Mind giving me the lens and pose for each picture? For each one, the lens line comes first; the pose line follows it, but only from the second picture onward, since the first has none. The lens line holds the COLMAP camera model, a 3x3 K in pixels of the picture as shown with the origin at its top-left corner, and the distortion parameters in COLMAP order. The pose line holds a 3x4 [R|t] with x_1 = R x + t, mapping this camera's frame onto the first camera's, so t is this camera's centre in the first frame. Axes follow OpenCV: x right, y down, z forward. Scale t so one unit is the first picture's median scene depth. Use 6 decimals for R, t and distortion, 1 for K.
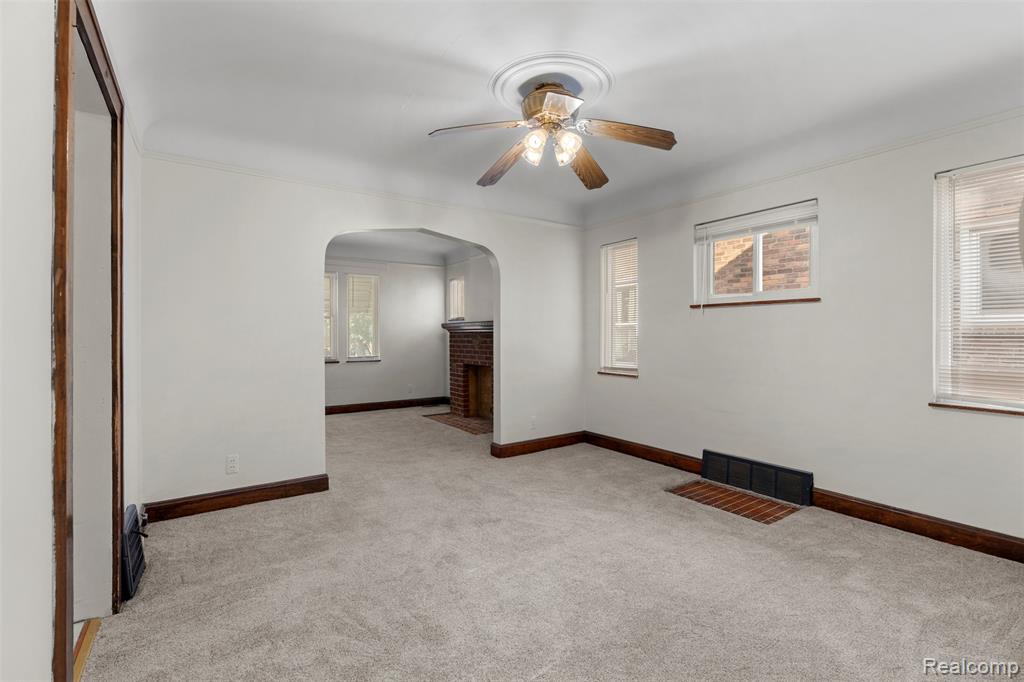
lens RADIAL K [[462.4, 0, 514.1], [0, 462.4, 336.2], [0, 0, 1]] dist [-0.005363, -0.000493]
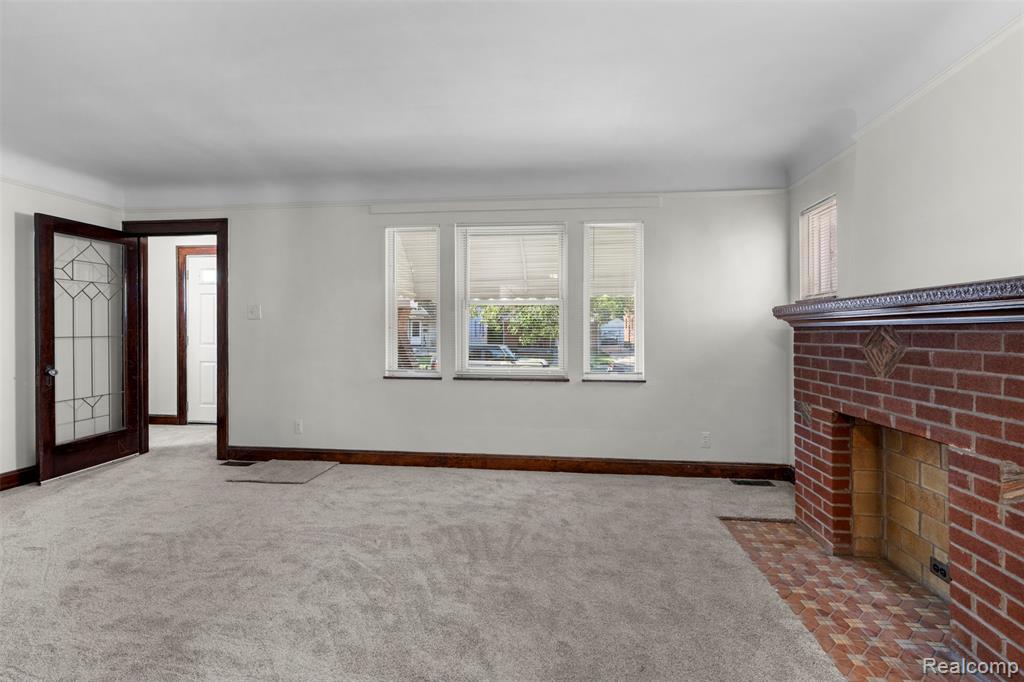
lens RADIAL K [[462.4, 0, 515.3], [0, 462.4, 331.2], [0, 0, 1]] dist [-0.005363, -0.000493]
pose [[0.751322, 0.001888, -0.659933, -0.056794], [-0.002830, 0.999996, -0.000361, -0.004193], [0.659930, 0.002139, 0.751324, 0.546101]]
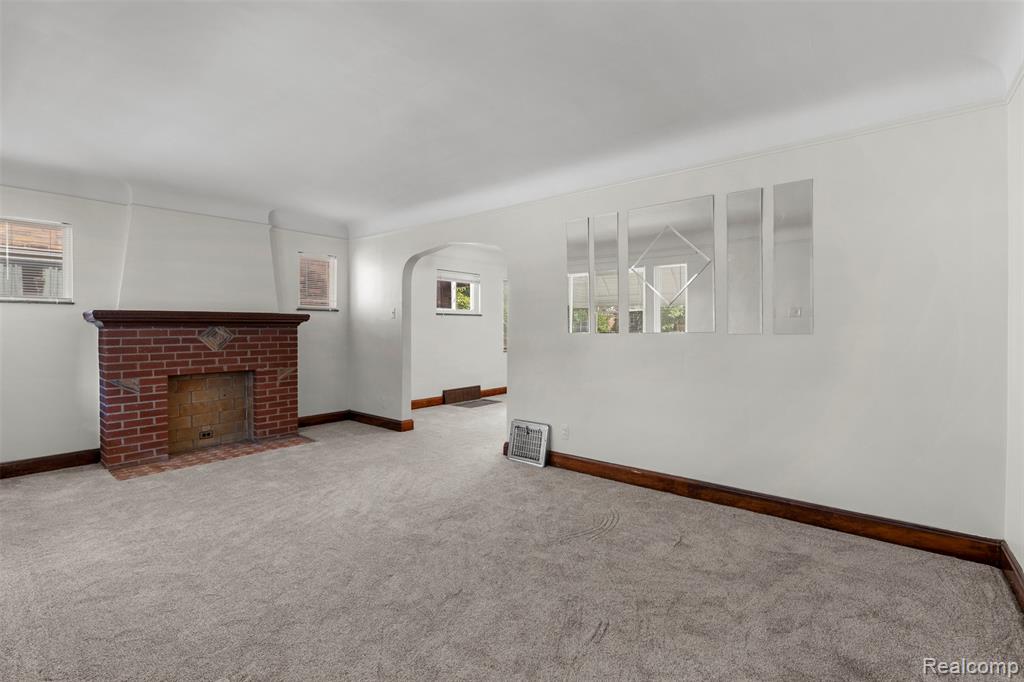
lens RADIAL K [[462.4, 0, 510.8], [0, 462.4, 334.9], [0, 0, 1]] dist [-0.005363, -0.000493]
pose [[-0.274456, -0.008427, 0.961563, -0.851367], [0.005570, 0.999931, 0.010354, -0.000884], [-0.961584, 0.008197, -0.274390, 0.715087]]
